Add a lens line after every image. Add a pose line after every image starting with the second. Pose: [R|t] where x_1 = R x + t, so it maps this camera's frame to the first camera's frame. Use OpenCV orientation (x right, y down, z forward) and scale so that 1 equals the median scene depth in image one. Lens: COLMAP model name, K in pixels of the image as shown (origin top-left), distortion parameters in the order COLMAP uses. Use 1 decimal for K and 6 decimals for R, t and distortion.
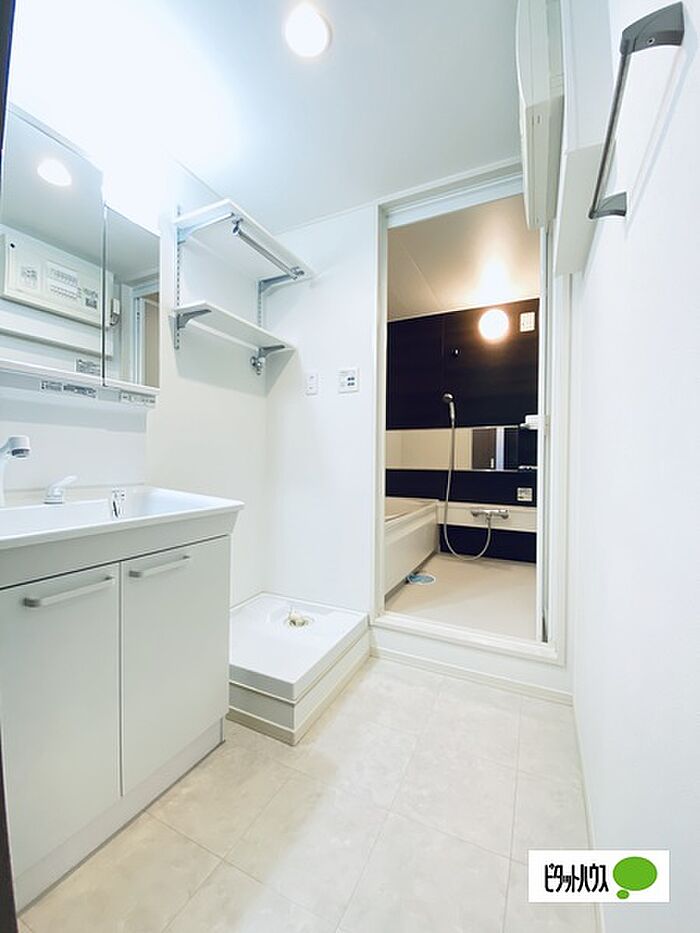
lens RADIAL K [[381.3, 0, 350.0], [0, 381.3, 466.5], [0, 0, 1]] dist [-0.000265, -0.000143]
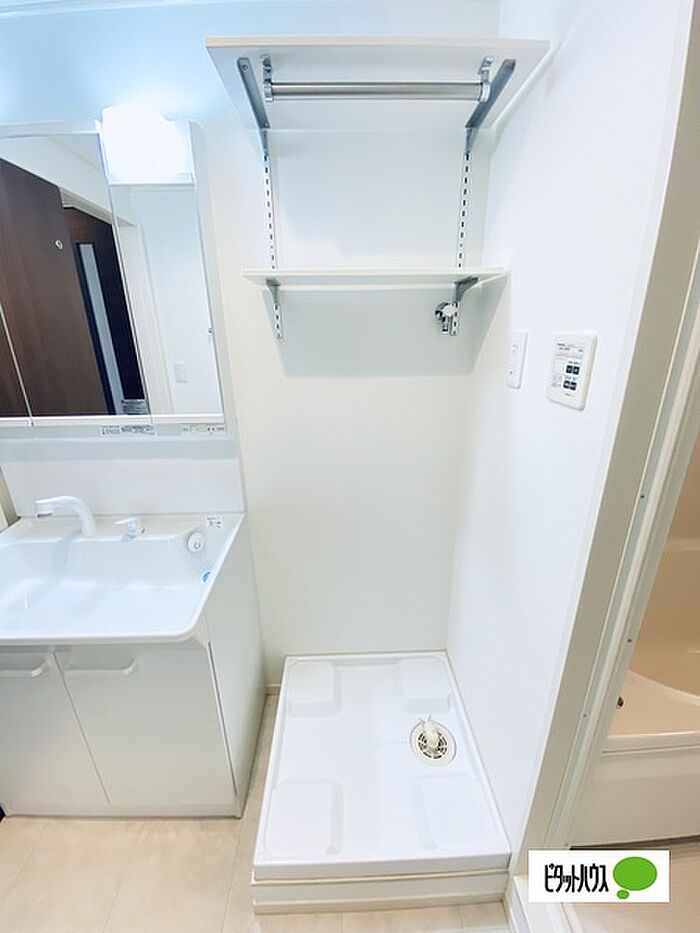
lens RADIAL K [[381.1, 0, 352.1], [0, 381.1, 468.9], [0, 0, 1]] dist [0.042538, -0.034748]
pose [[0.462471, 0.281586, -0.840732, 0.280899], [0.003516, 0.947638, 0.319326, -0.310473], [0.886628, -0.150635, 0.437265, 0.785600]]
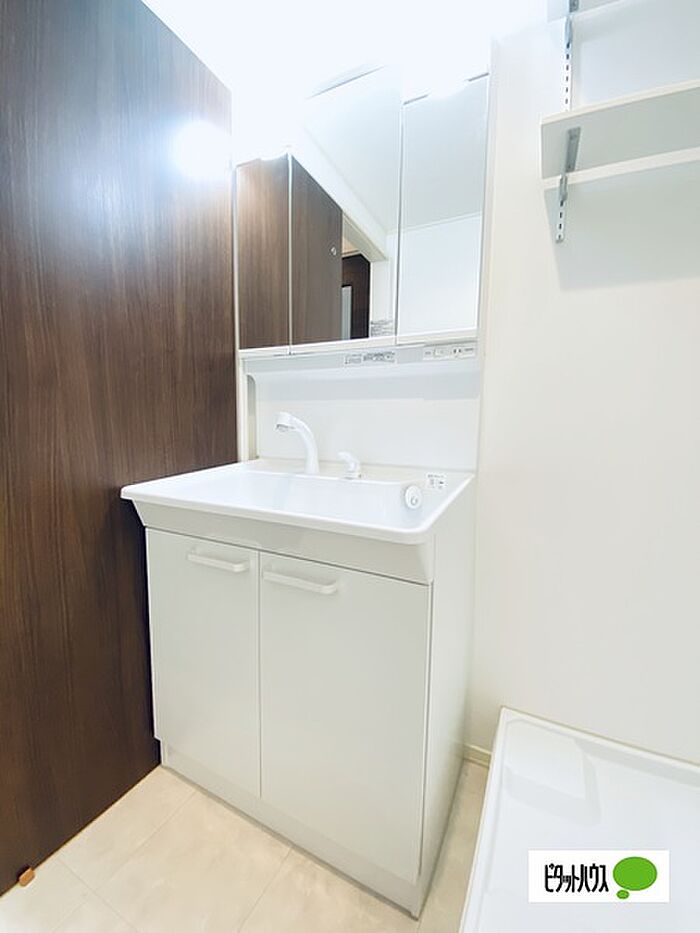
lens RADIAL K [[381.1, 0, 352.1], [0, 381.1, 468.9], [0, 0, 1]] dist [0.042538, -0.034748]
pose [[-0.006781, 0.091431, -0.995788, 0.154257], [-0.033727, 0.995224, 0.091609, -0.015232], [0.999408, 0.034206, -0.003665, 0.718576]]
